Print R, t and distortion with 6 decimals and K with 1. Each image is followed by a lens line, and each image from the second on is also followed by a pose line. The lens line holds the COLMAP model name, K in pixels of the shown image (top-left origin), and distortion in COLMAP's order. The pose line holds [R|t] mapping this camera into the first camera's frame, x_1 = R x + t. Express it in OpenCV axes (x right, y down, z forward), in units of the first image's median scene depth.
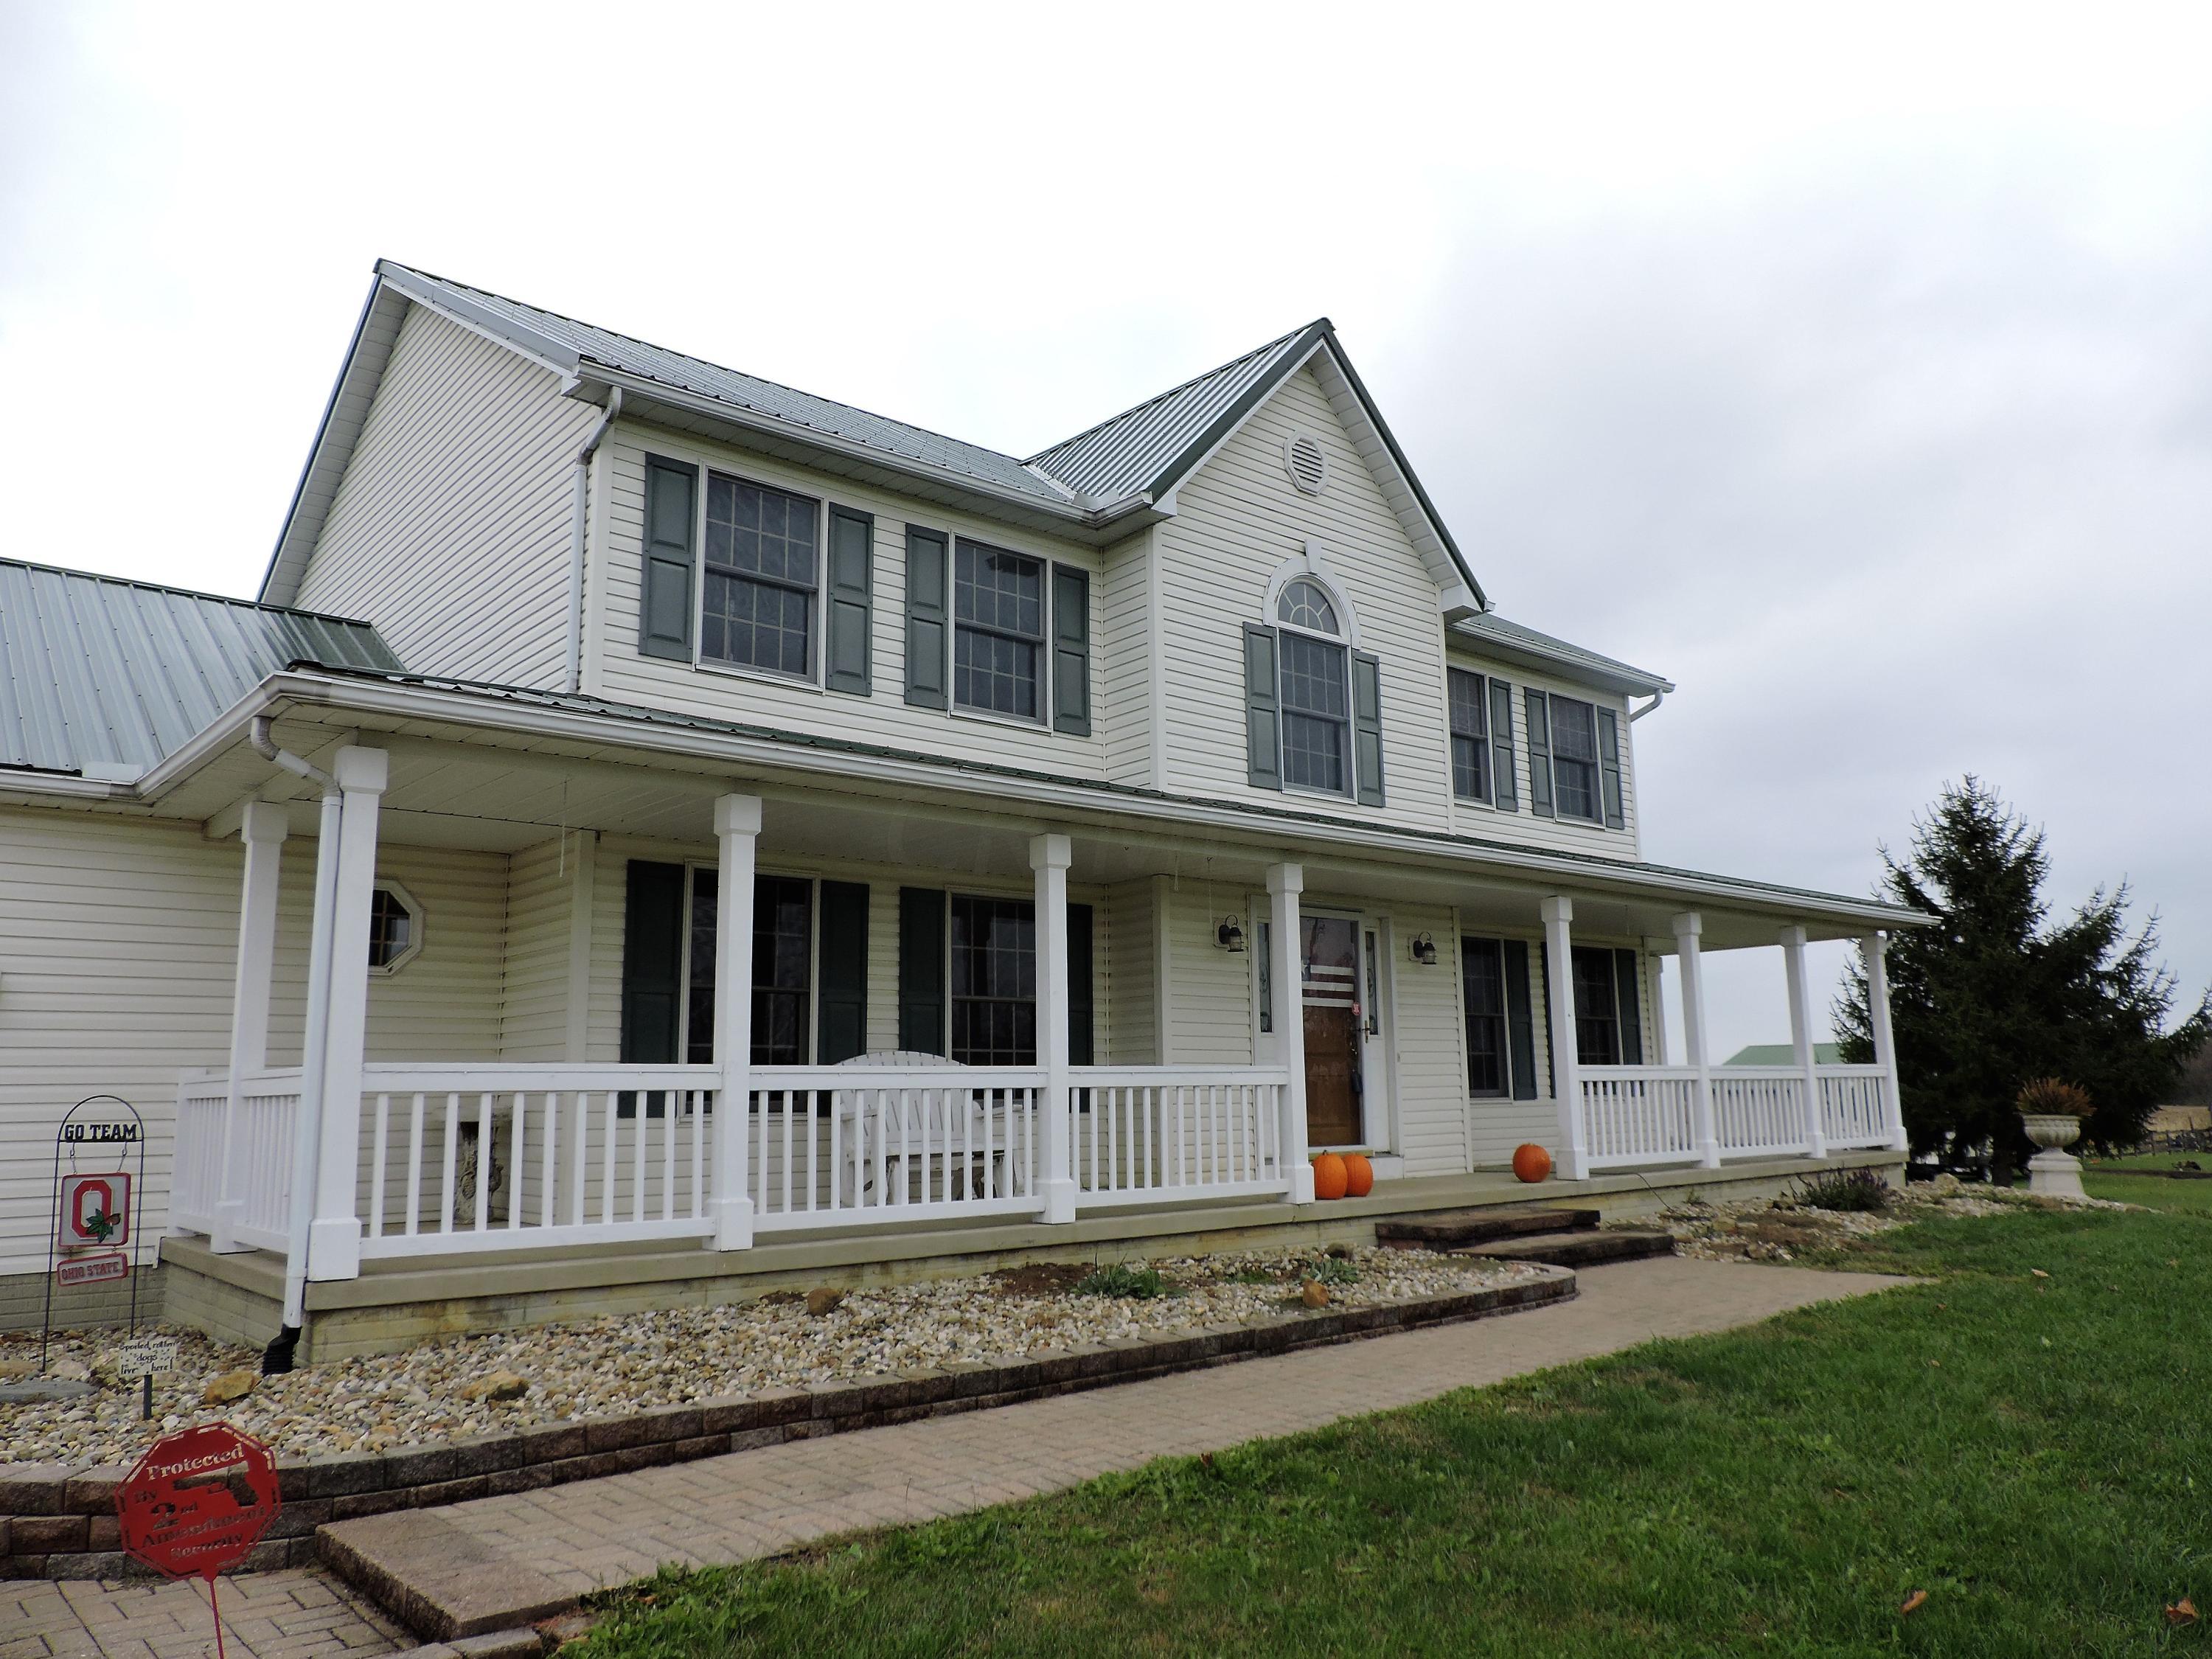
lens RADIAL K [[1573.8, 0, 1109.7], [0, 1573.8, 833.0], [0, 0, 1]] dist [-0.022384, 0.001022]
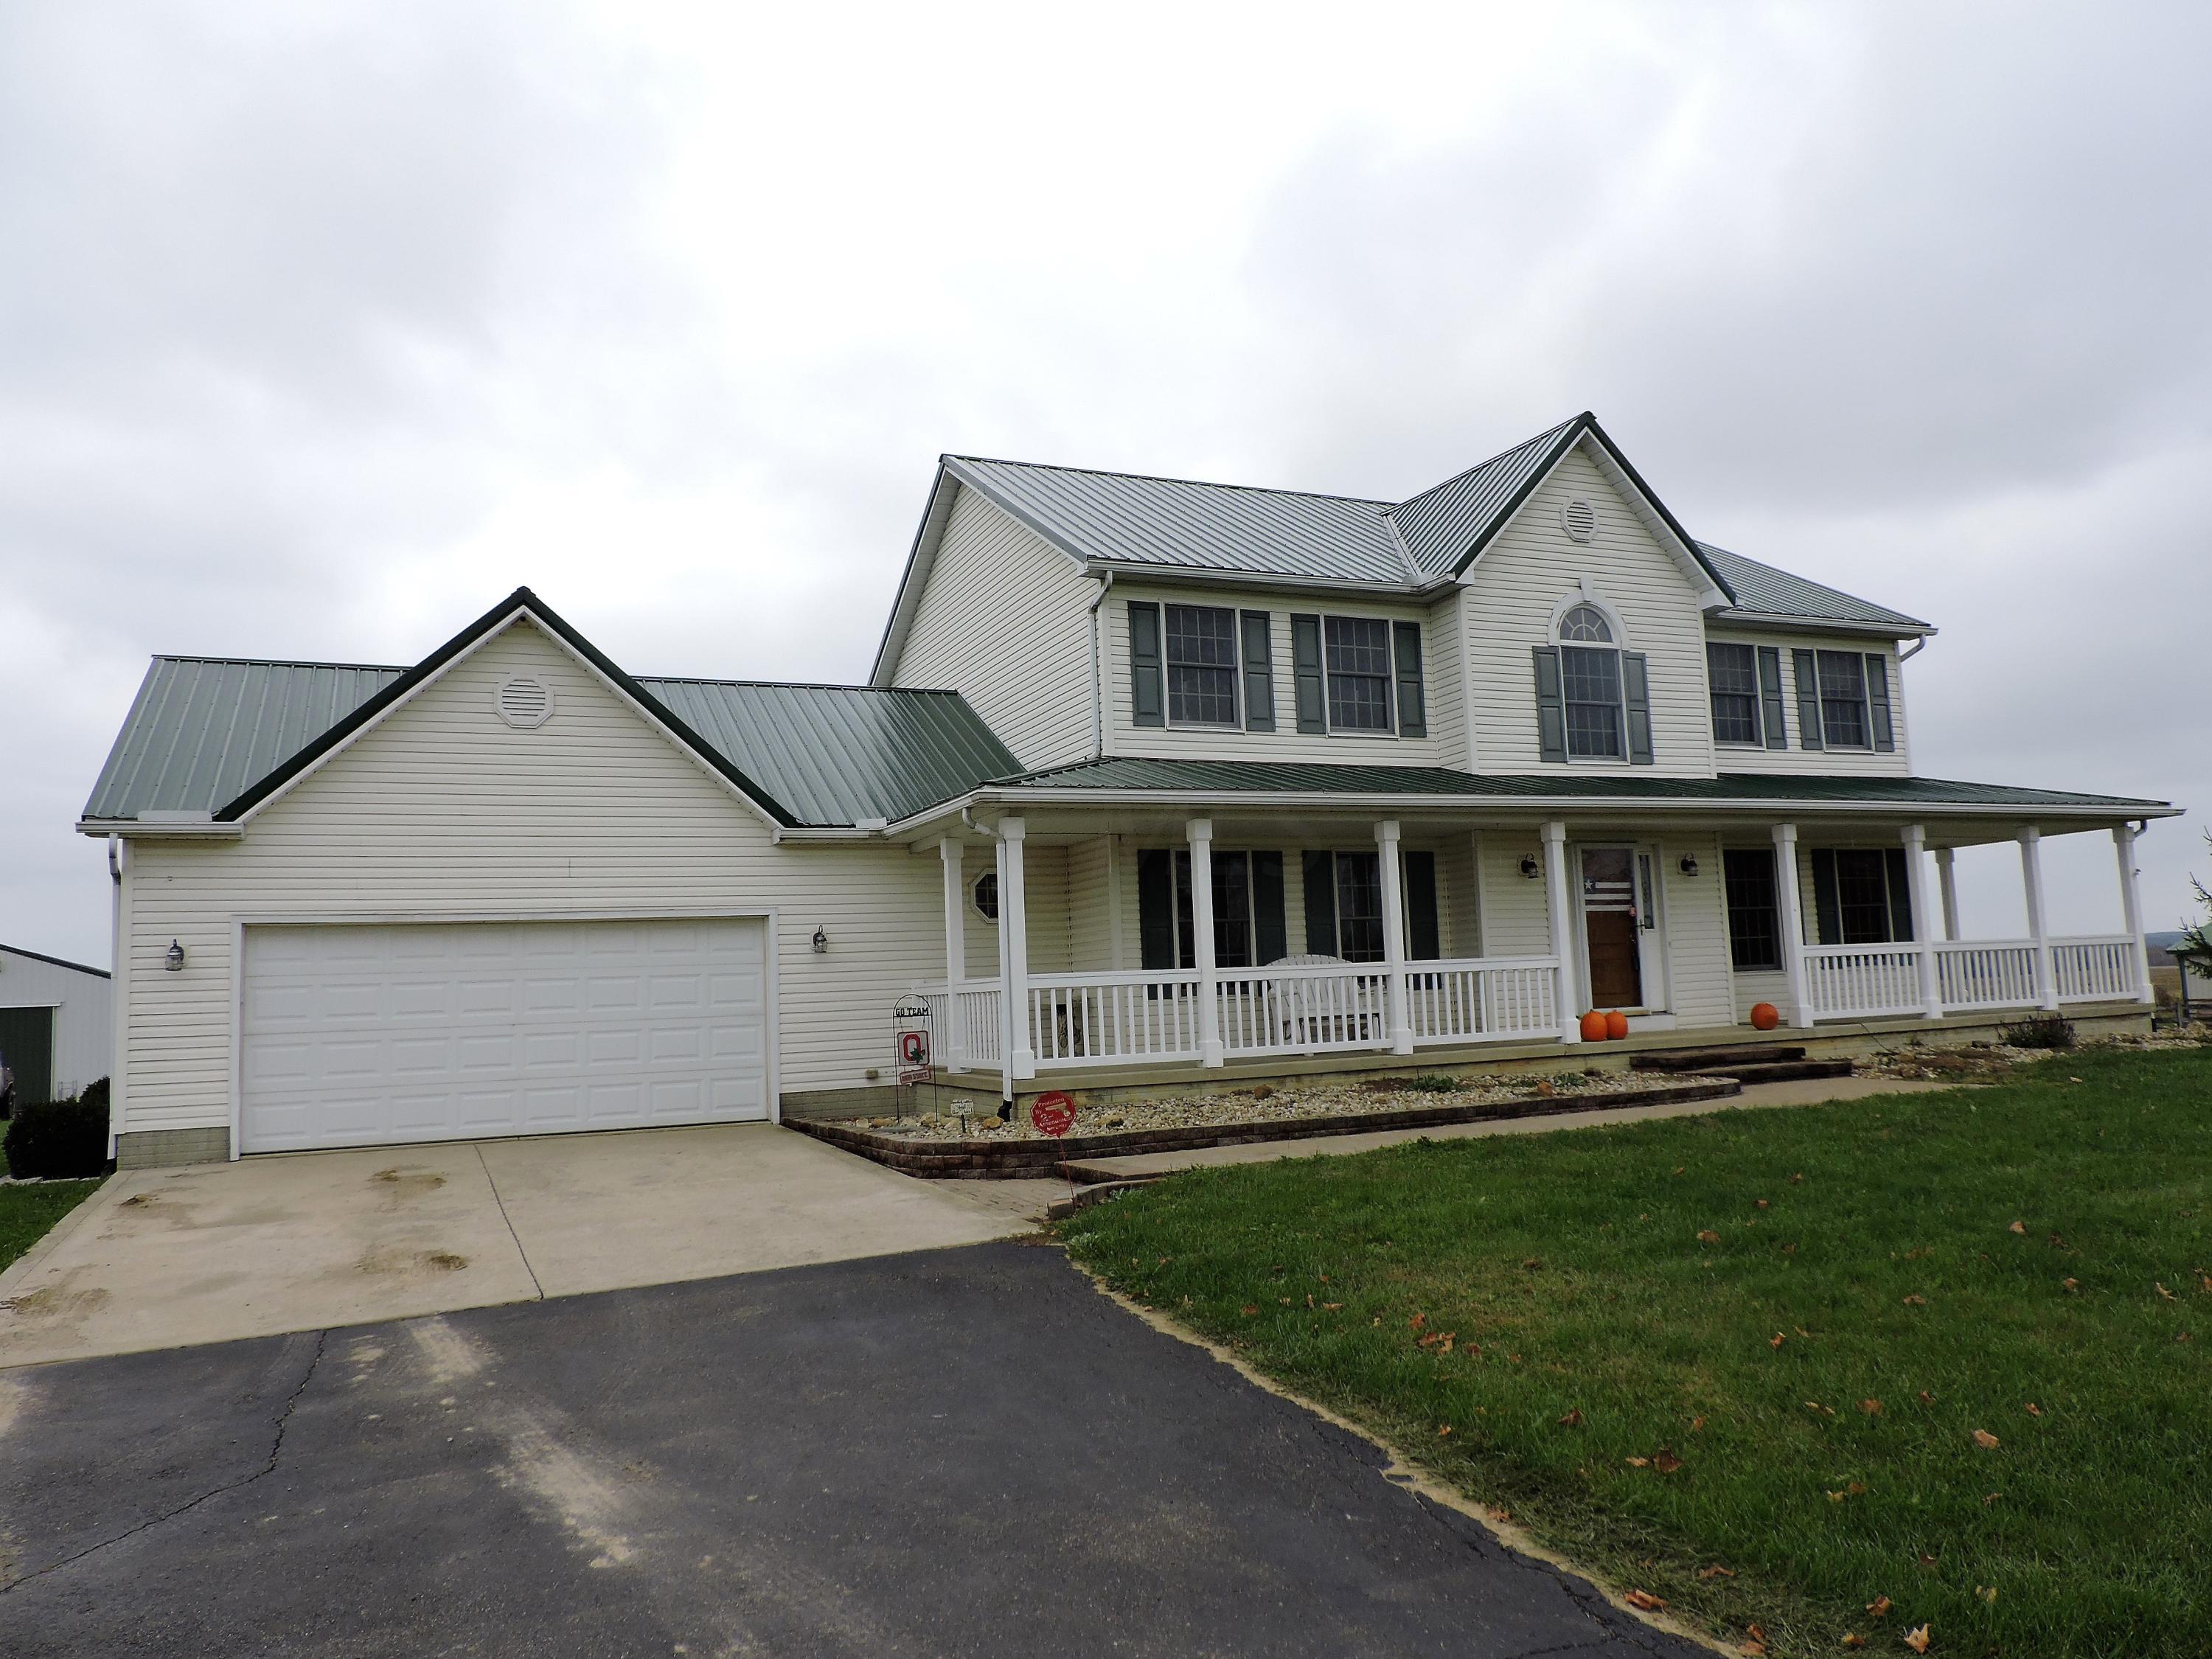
lens RADIAL K [[1573.8, 0, 1109.7], [0, 1573.8, 833.0], [0, 0, 1]] dist [-0.022384, 0.001022]
pose [[0.956319, -0.056697, -0.286776, 0.136199], [0.076682, 0.995312, 0.058932, -0.091697], [0.282090, -0.078348, 0.956183, -0.562324]]
